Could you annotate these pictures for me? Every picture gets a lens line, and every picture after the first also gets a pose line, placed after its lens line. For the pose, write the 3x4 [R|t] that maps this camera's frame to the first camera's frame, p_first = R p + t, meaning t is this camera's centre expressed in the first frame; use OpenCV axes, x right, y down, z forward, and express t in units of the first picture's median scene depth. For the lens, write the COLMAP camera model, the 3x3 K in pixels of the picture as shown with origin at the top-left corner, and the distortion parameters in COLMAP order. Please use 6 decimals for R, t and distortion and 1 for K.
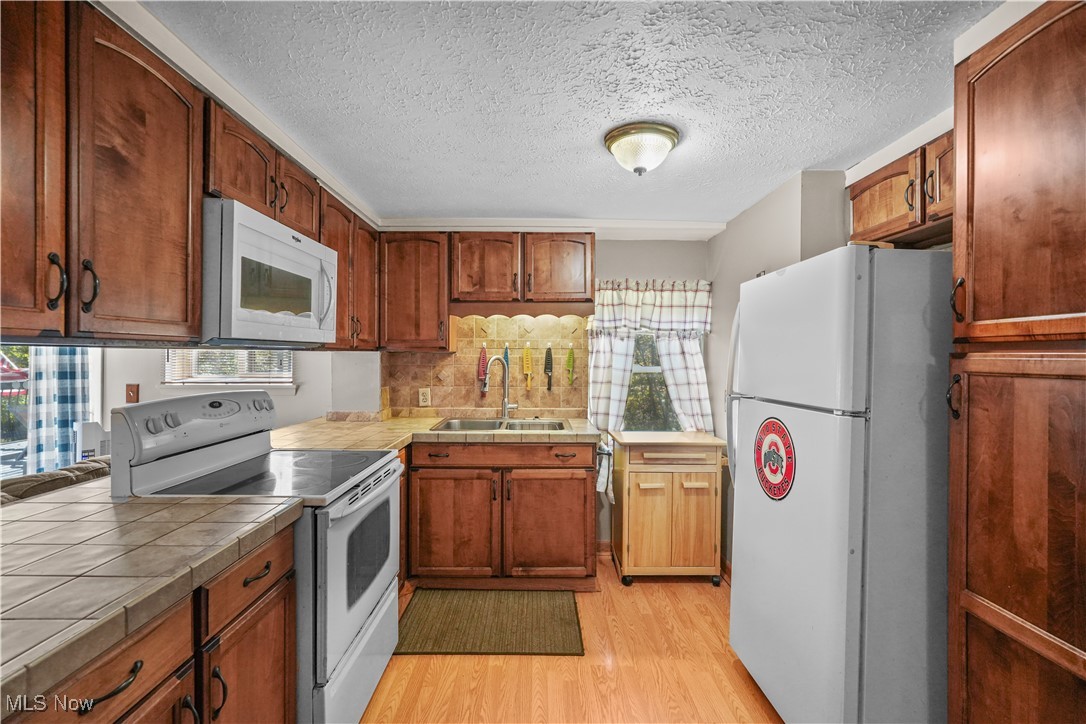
lens RADIAL K [[482.8, 0, 539.6], [0, 482.8, 357.0], [0, 0, 1]] dist [-0.019943, 0.009267]
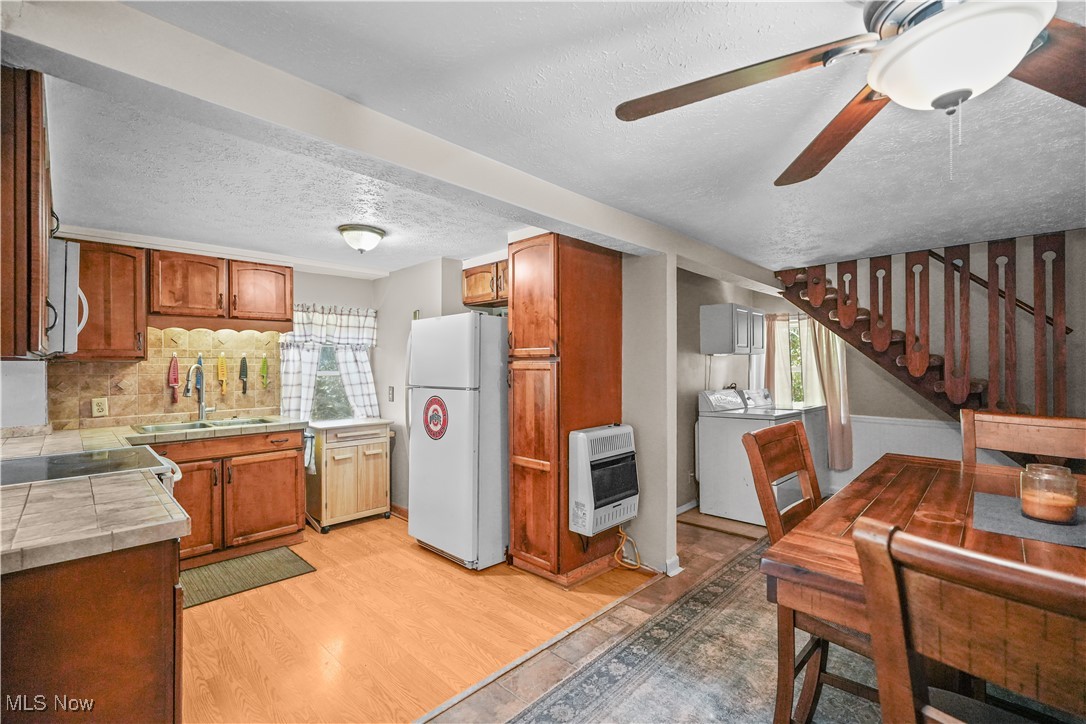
lens RADIAL K [[476.9, 0, 547.9], [0, 476.9, 363.8], [0, 0, 1]] dist [-0.017471, 0.008696]
pose [[0.700246, -0.008401, 0.713852, -0.348963], [0.008385, 0.999959, 0.003543, -0.001337], [-0.713853, 0.003505, 0.700287, -0.404276]]
